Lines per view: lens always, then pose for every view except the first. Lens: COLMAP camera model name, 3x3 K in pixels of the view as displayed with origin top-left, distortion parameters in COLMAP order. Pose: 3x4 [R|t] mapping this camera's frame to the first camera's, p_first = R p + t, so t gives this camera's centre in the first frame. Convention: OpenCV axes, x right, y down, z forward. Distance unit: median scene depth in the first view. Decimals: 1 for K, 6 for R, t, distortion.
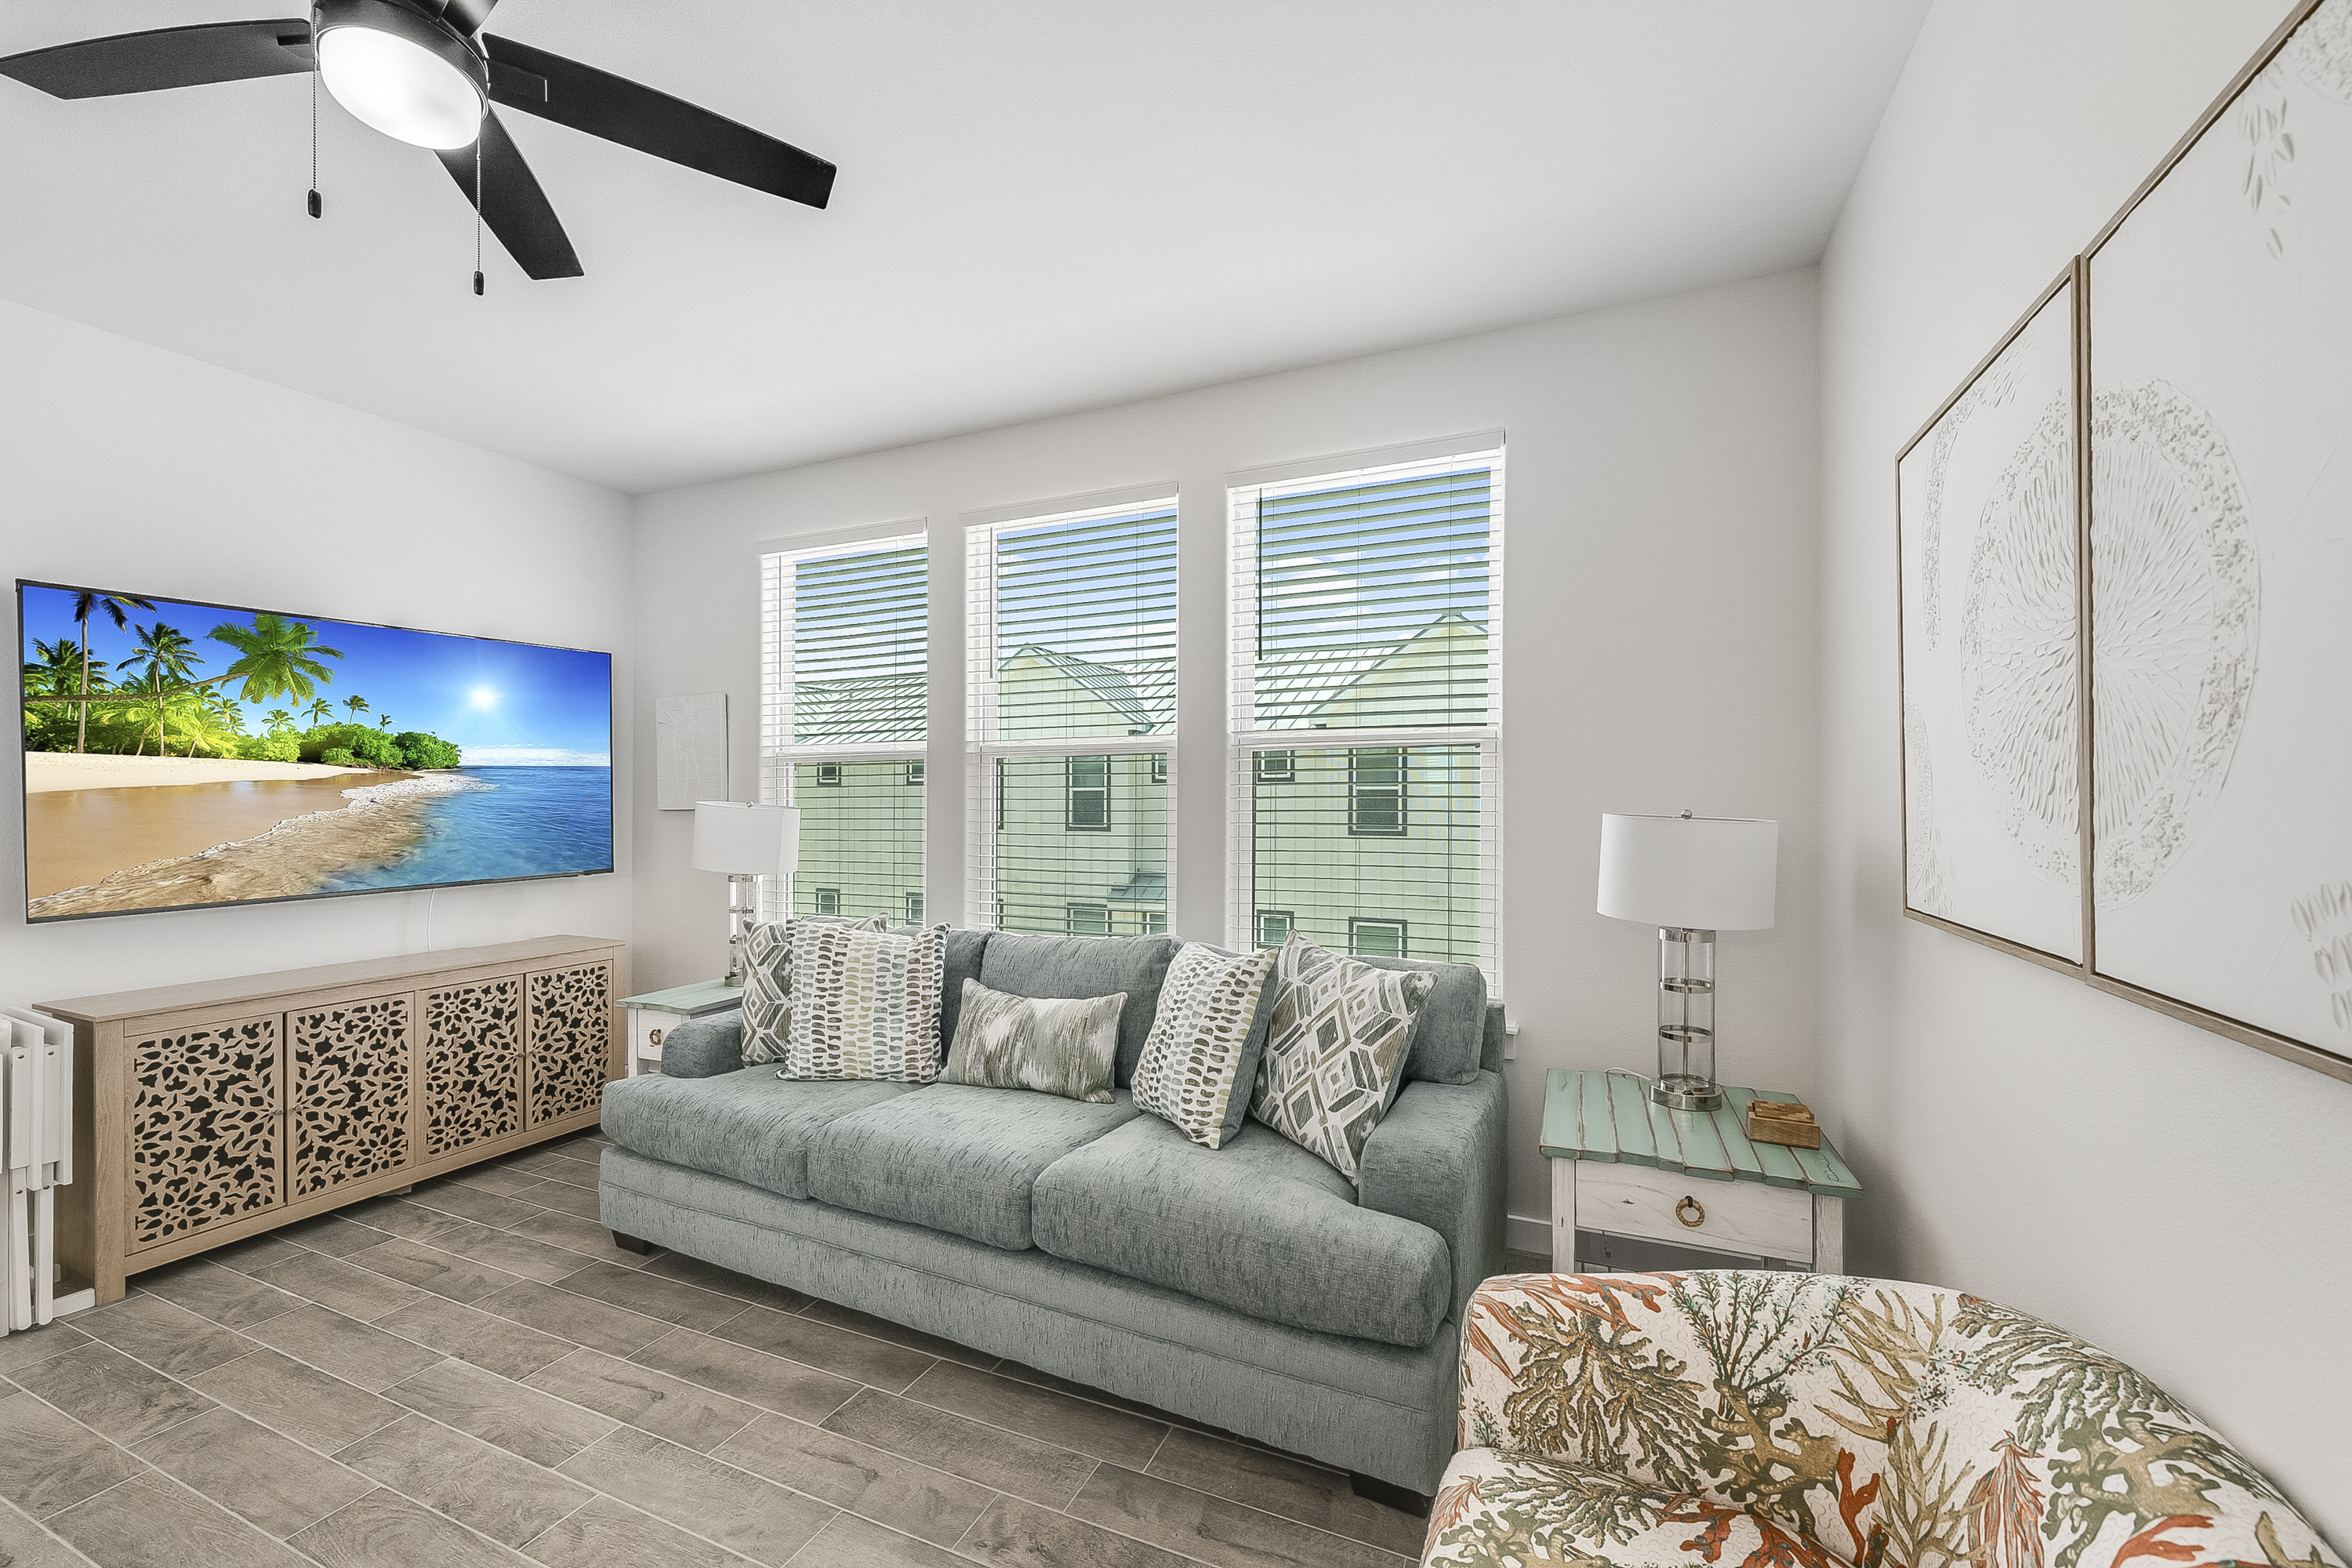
lens RADIAL K [[932.9, 0, 1176.0], [0, 932.9, 800.1], [0, 0, 1]] dist [0.000659, 0.000081]
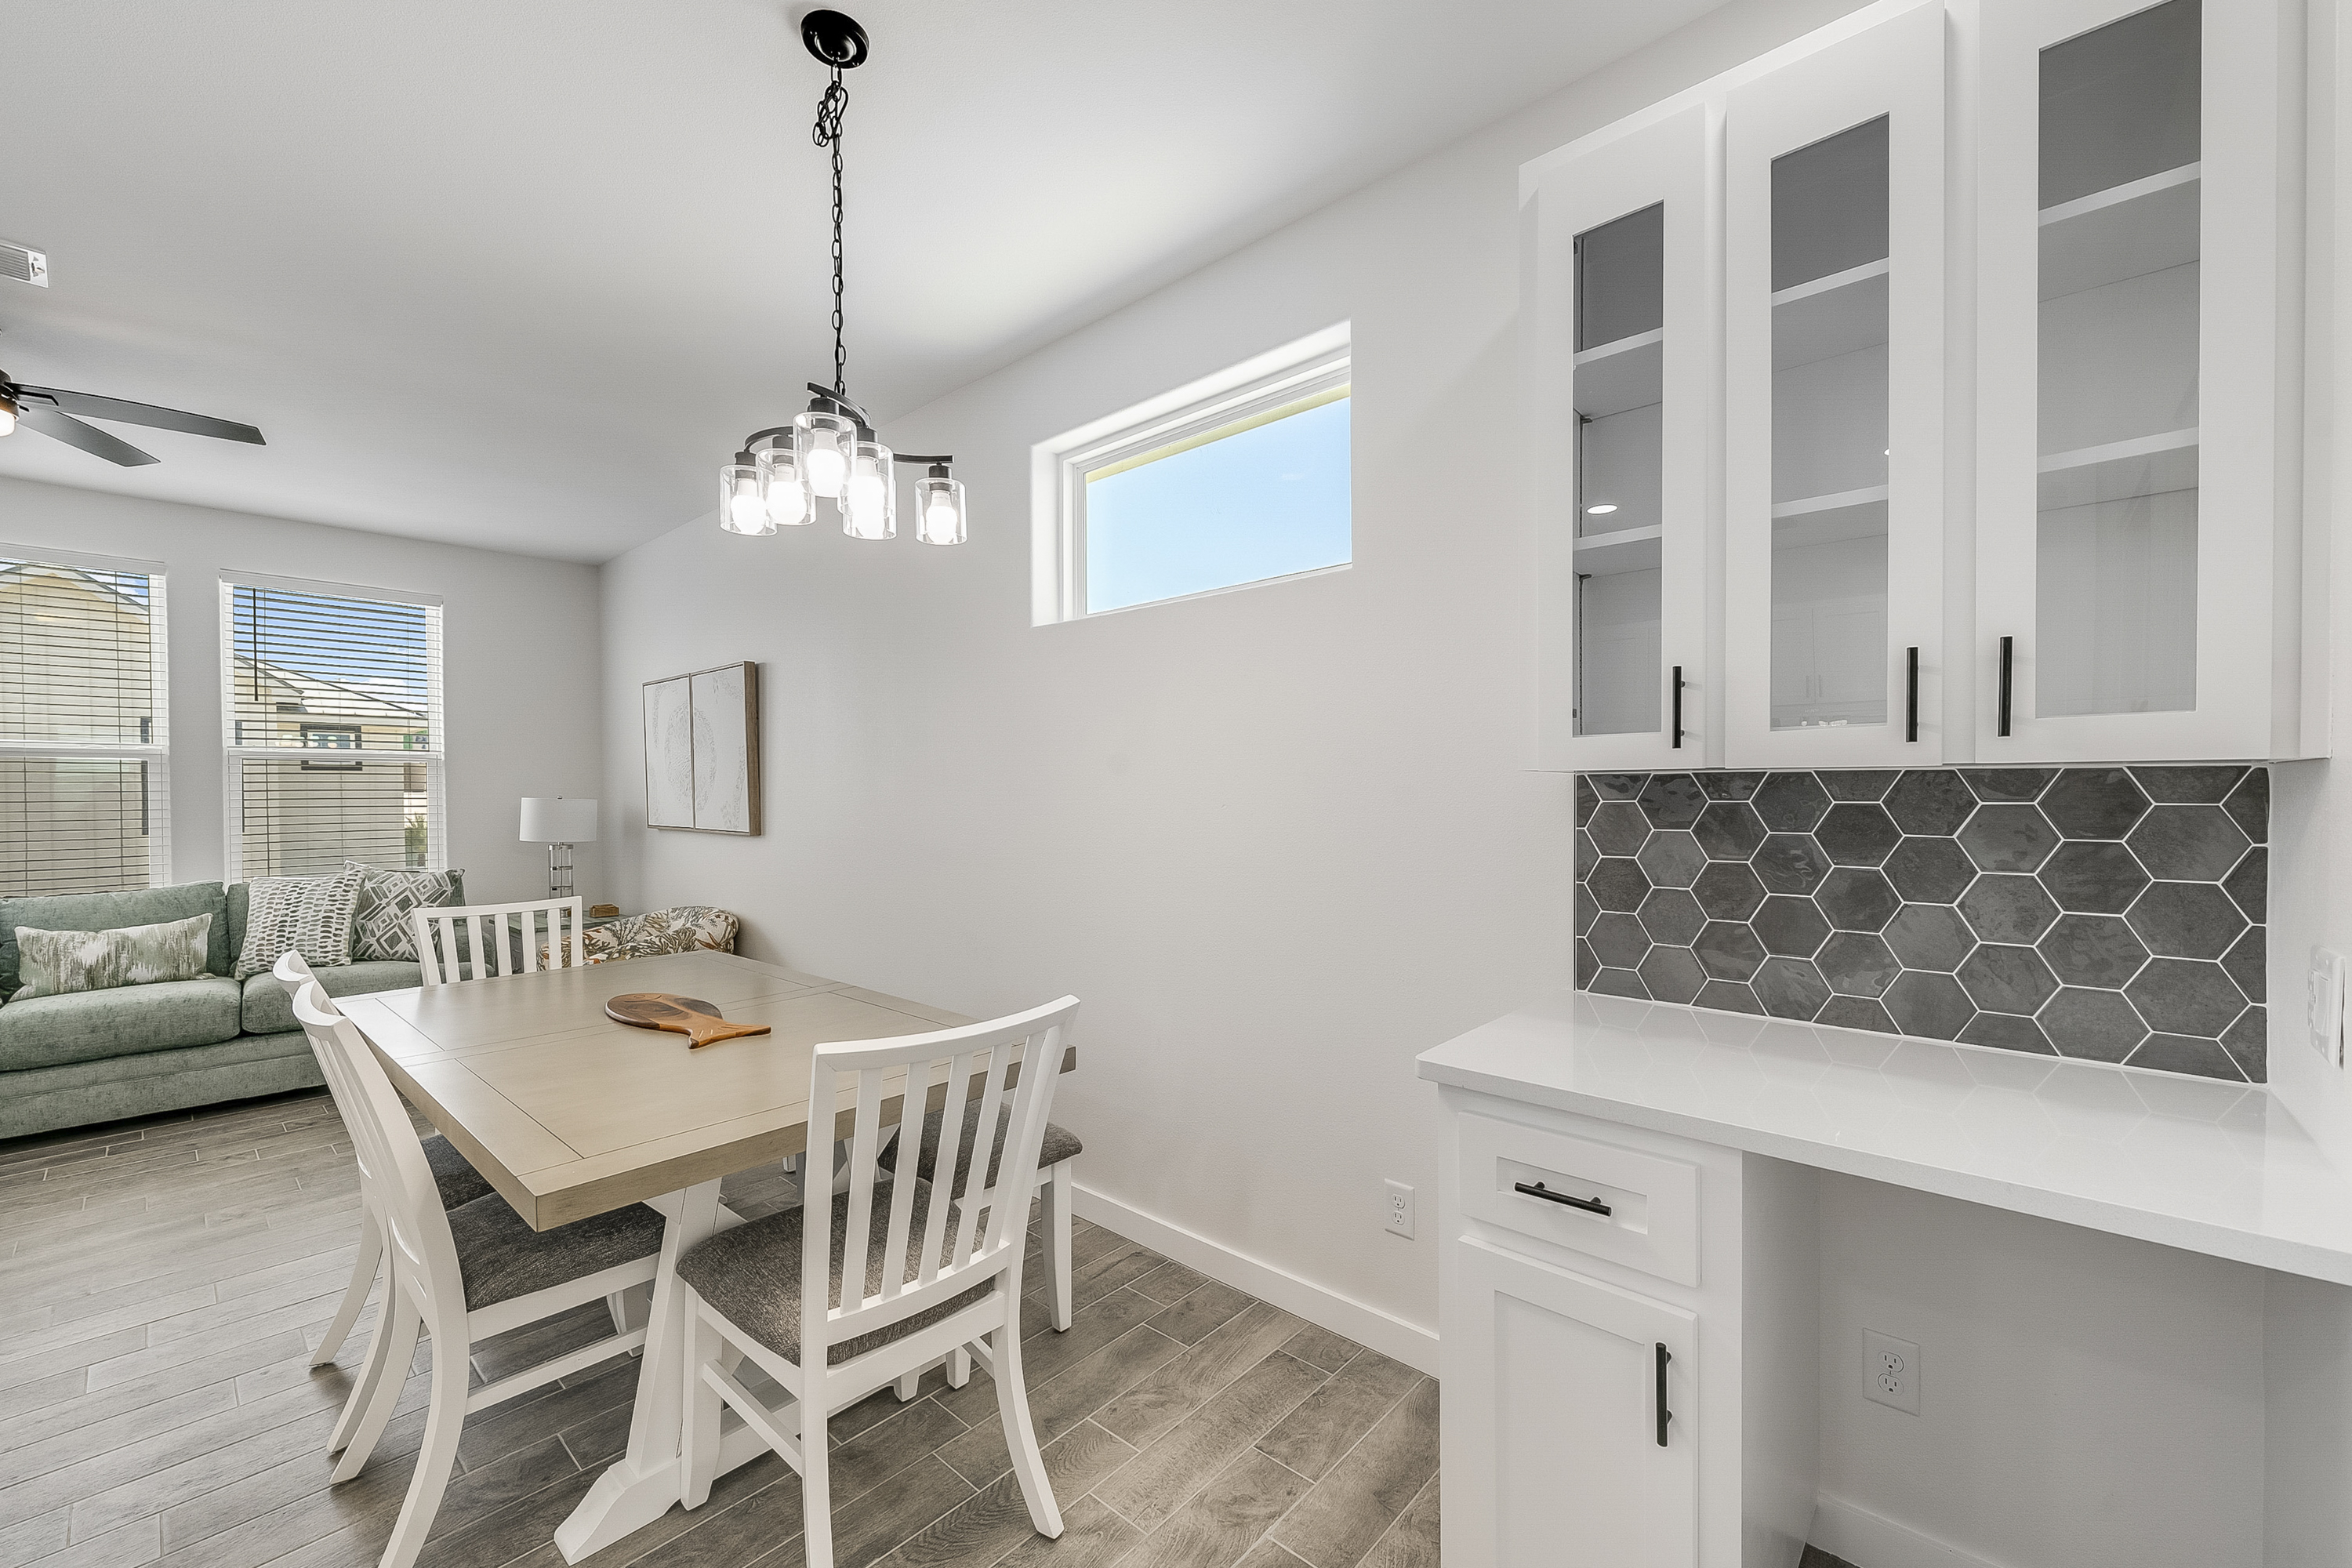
lens RADIAL K [[971.0, 0, 1168.6], [0, 971.0, 793.7], [0, 0, 1]] dist [-0.000107, 0.000145]
pose [[0.313955, 0.001500, 0.949437, -1.342006], [0.001000, 0.999998, -0.001911, 0.009286], [-0.949437, 0.001549, 0.313952, -1.289936]]
